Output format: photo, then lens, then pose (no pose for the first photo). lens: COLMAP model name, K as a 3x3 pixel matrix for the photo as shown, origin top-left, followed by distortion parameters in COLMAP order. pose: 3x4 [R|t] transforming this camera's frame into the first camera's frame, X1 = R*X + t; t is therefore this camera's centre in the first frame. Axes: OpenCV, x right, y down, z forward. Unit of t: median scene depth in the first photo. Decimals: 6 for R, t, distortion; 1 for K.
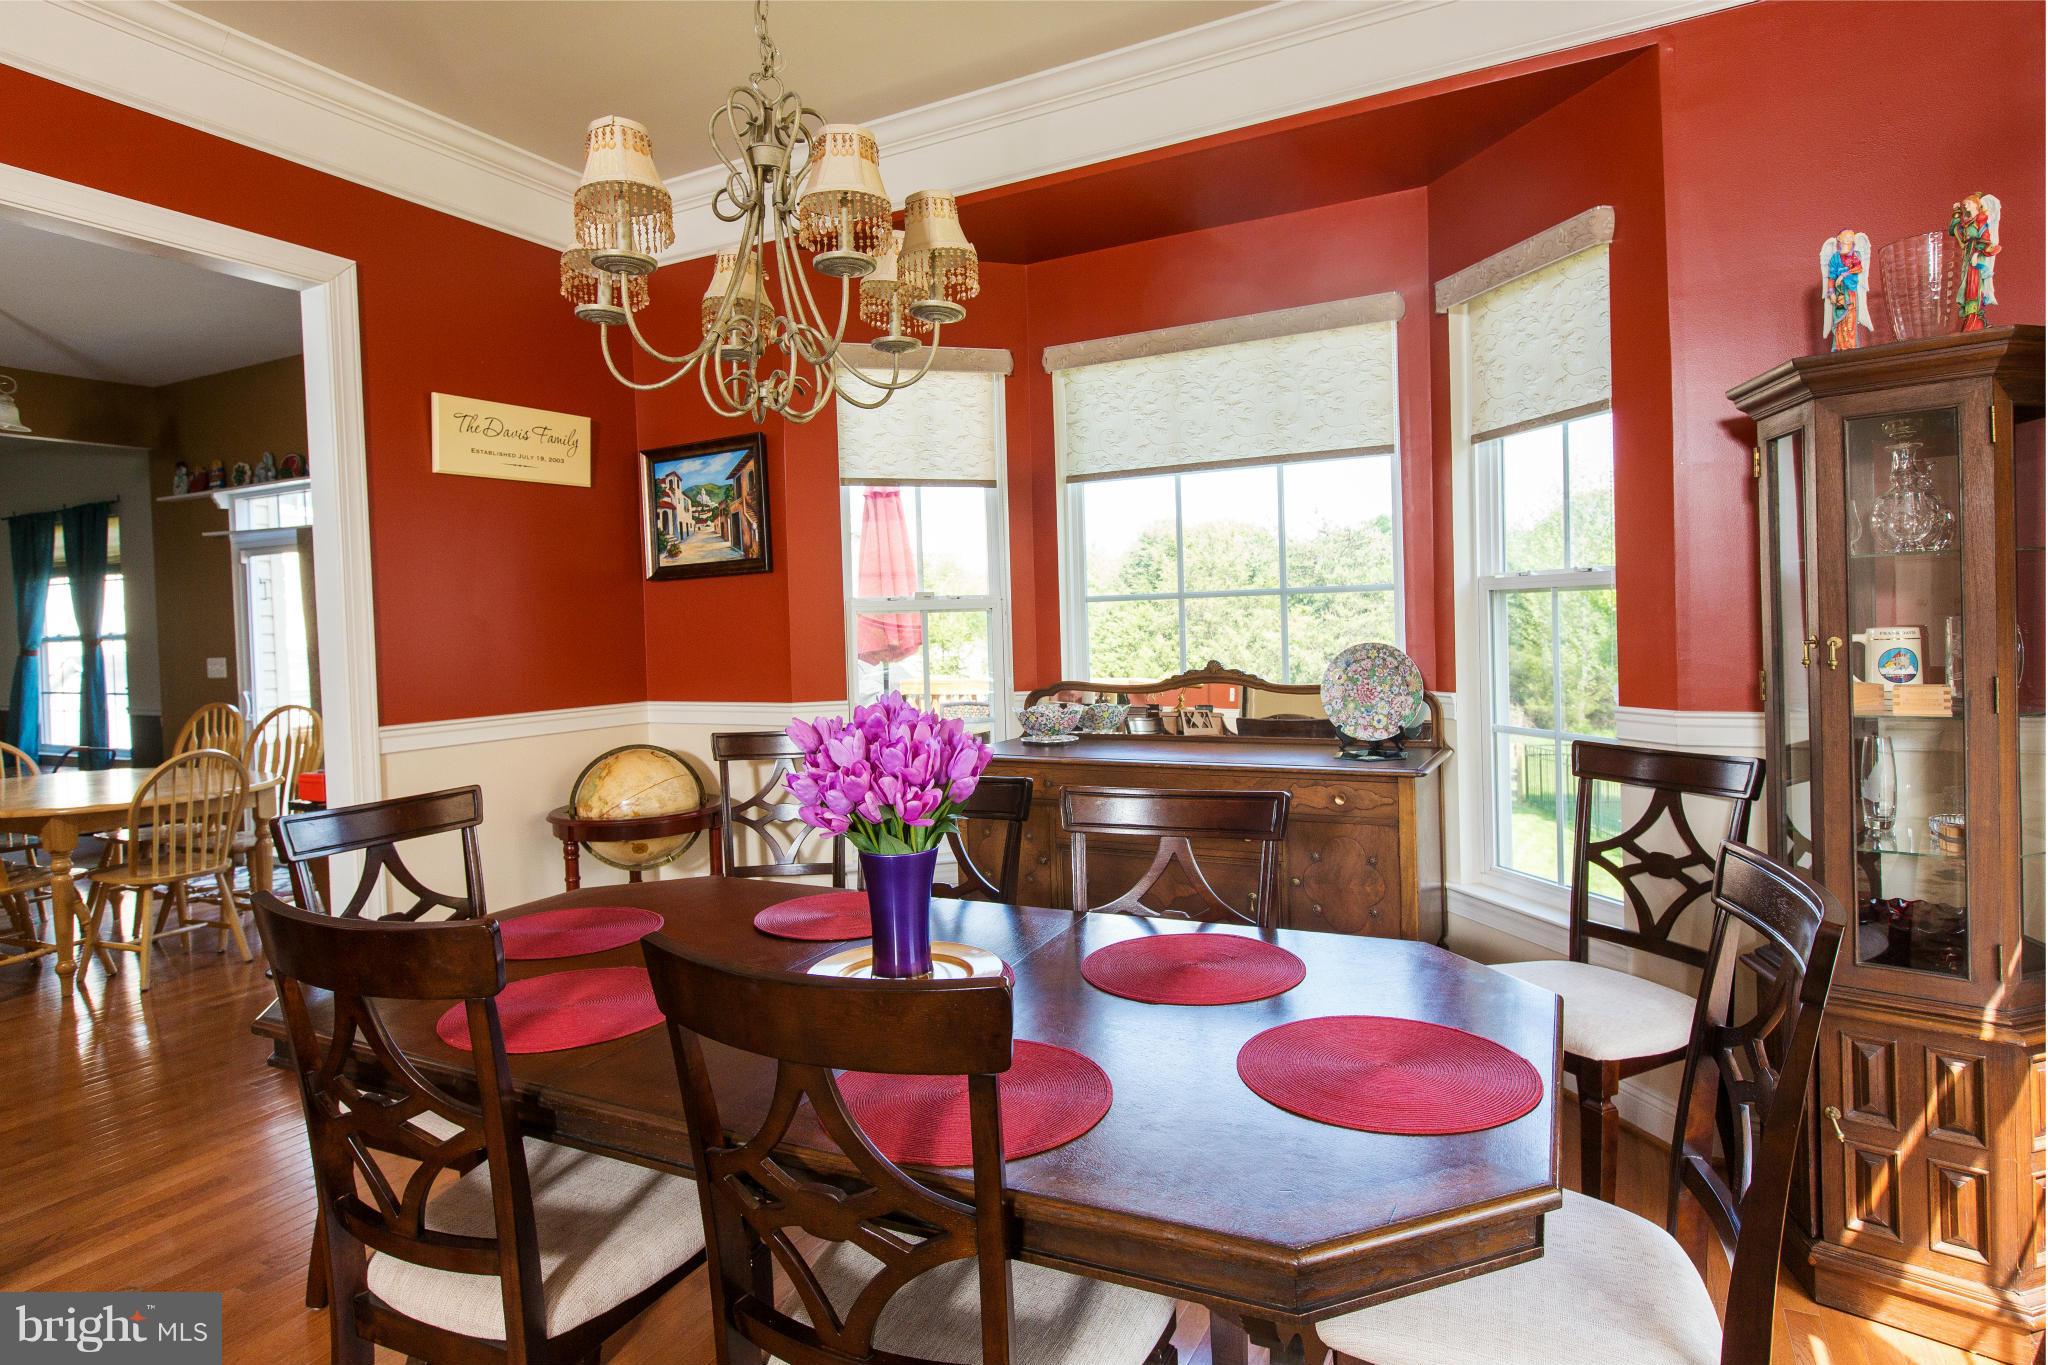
lens RADIAL K [[1104.2, 0, 1022.5], [0, 1104.2, 656.0], [0, 0, 1]] dist [-0.000862, 0.001683]
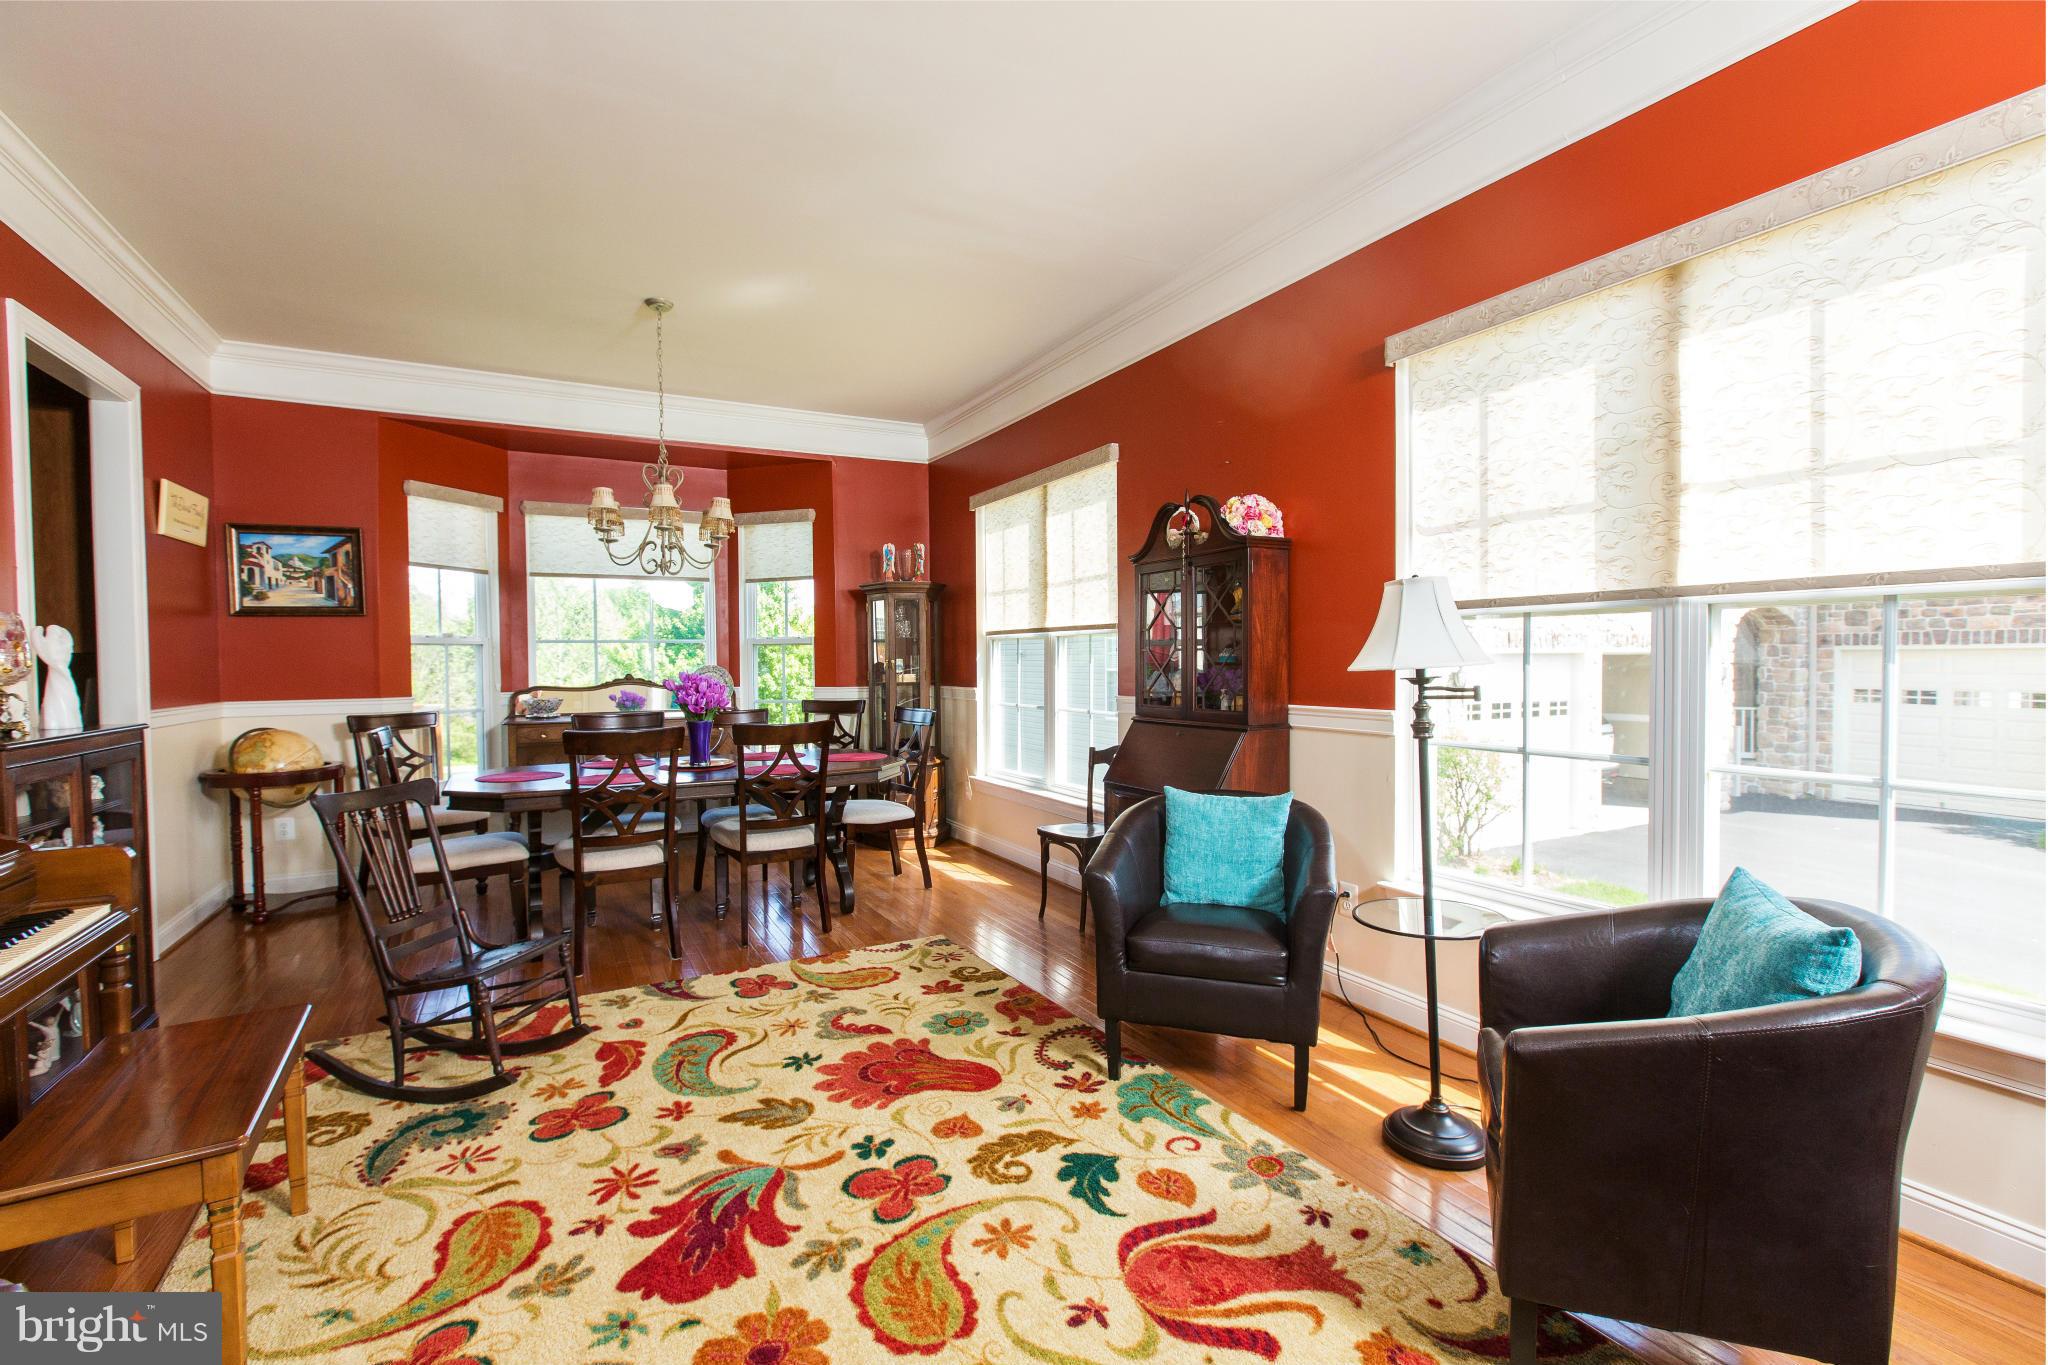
lens RADIAL K [[913.7, 0, 1014.0], [0, 913.7, 683.8], [0, 0, 1]] dist [-0.001770, -0.000845]
pose [[0.537367, 0.000705, 0.843348, -0.844596], [0.021918, 0.999650, -0.014801, 0.061708], [-0.843064, 0.026438, 0.537164, -0.492956]]
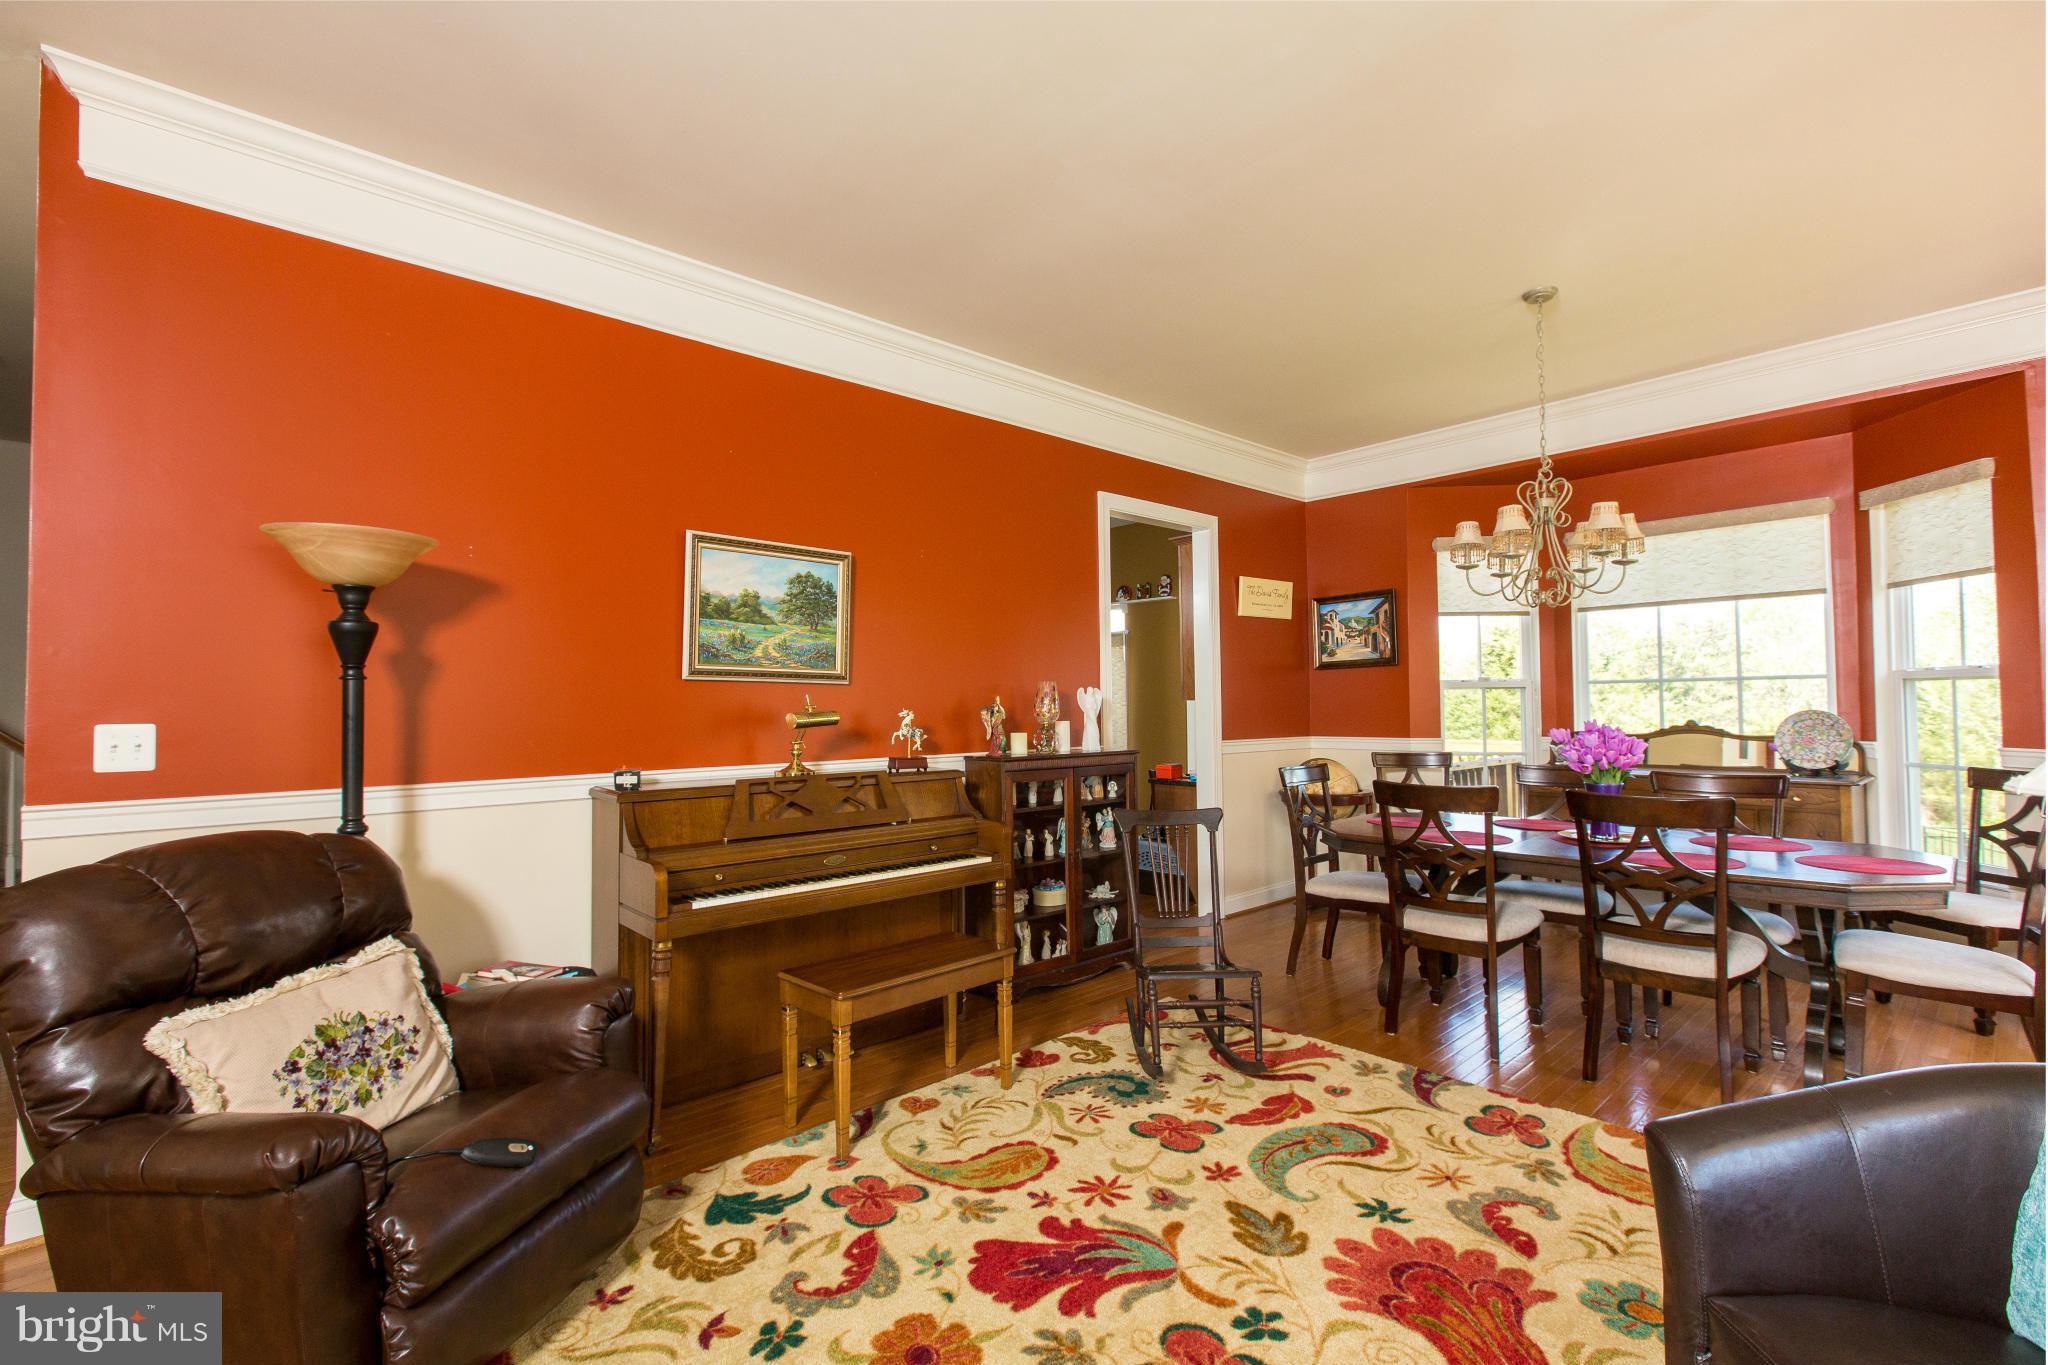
lens RADIAL K [[913.7, 0, 1033.9], [0, 913.7, 690.8], [0, 0, 1]] dist [-0.001770, -0.000845]
pose [[0.941560, 0.012226, -0.336623, -0.289412], [-0.026277, 0.998962, -0.037218, 0.036931], [0.335819, 0.043889, 0.940904, -0.607367]]
